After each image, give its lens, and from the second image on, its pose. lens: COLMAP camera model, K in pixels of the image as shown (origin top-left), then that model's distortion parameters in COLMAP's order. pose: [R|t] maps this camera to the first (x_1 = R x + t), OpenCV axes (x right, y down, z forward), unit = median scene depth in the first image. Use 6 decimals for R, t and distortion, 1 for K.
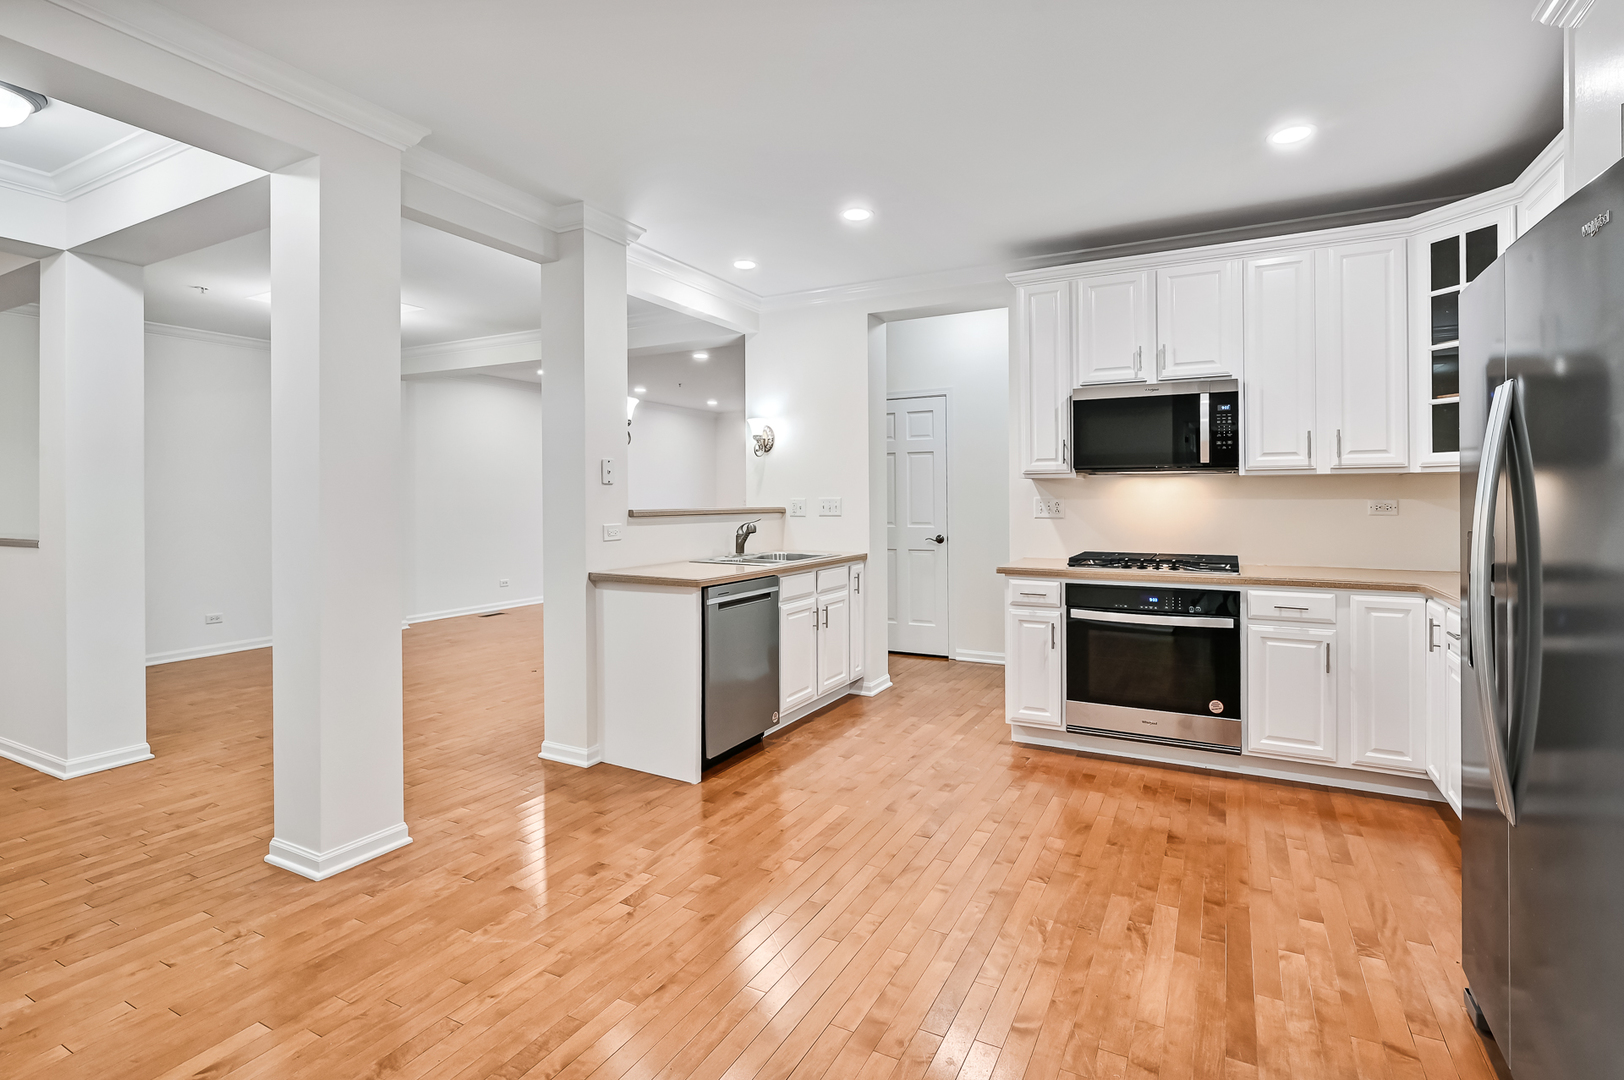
lens RADIAL K [[758.7, 0, 816.1], [0, 758.7, 494.8], [0, 0, 1]] dist [0.000811, 0.000441]
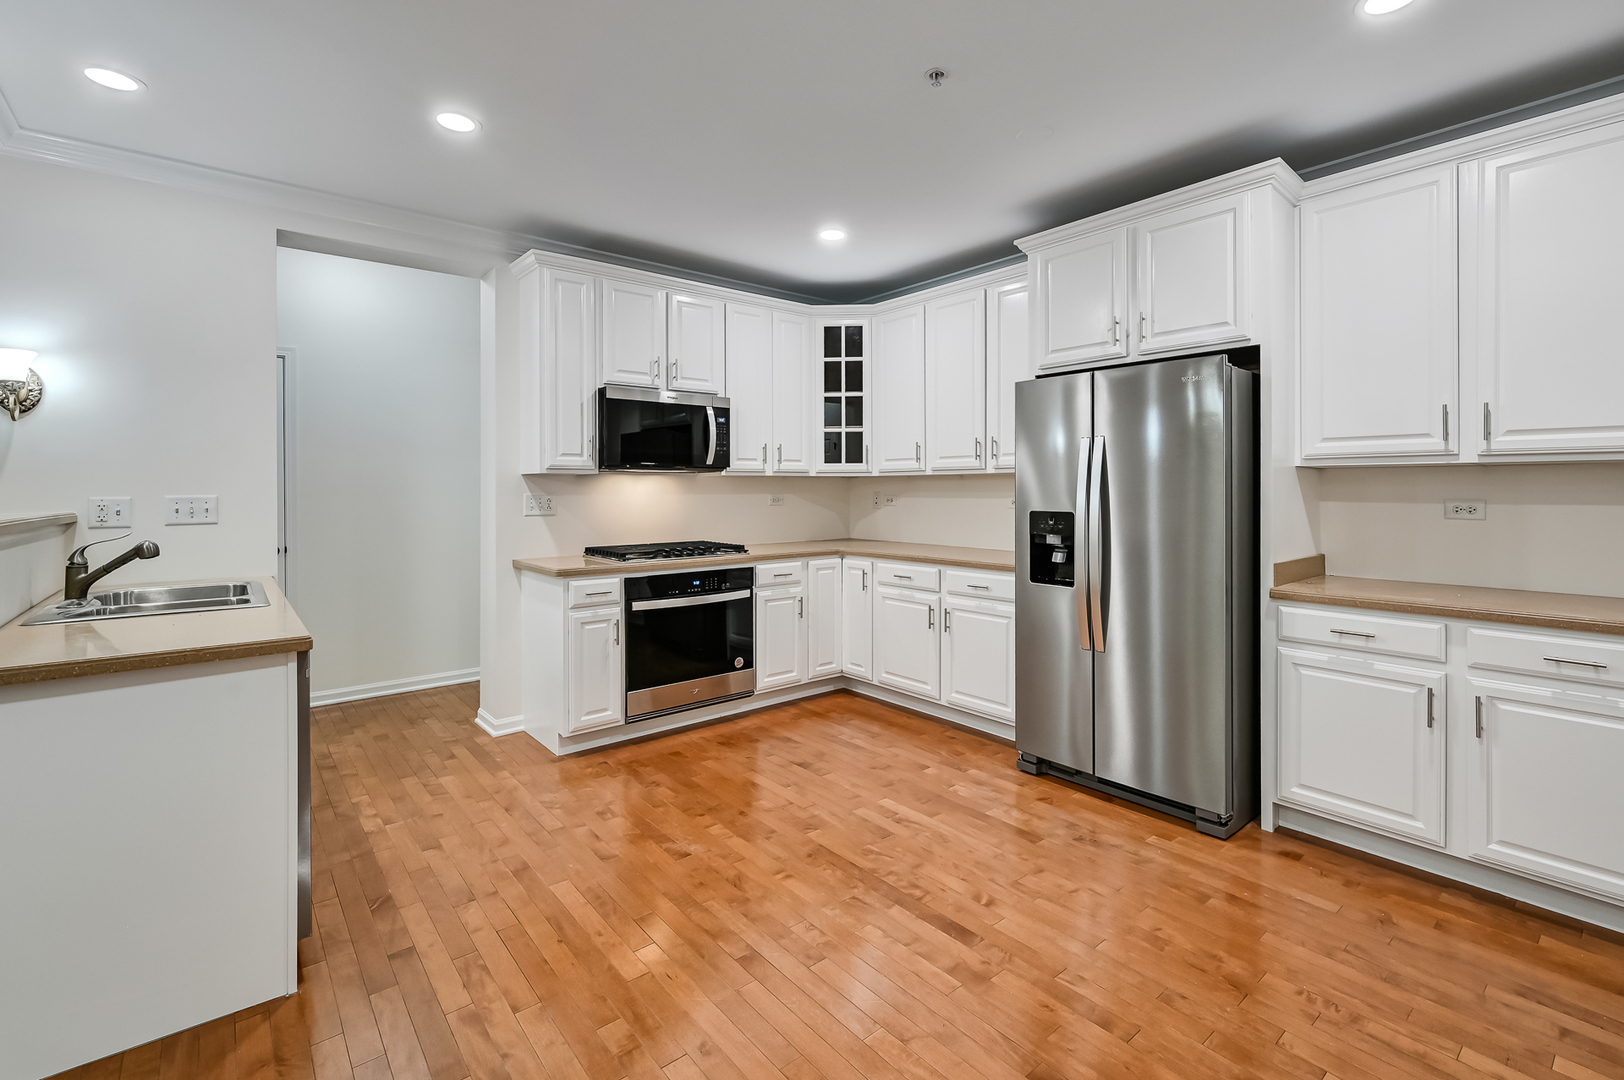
lens RADIAL K [[749.7, 0, 809.5], [0, 749.7, 489.5], [0, 0, 1]] dist [0.000087, 0.000207]
pose [[0.371530, 0.001188, 0.928420, -0.542867], [-0.000778, 0.999999, -0.000968, -0.001410], [-0.928421, -0.000363, 0.371530, 0.422443]]
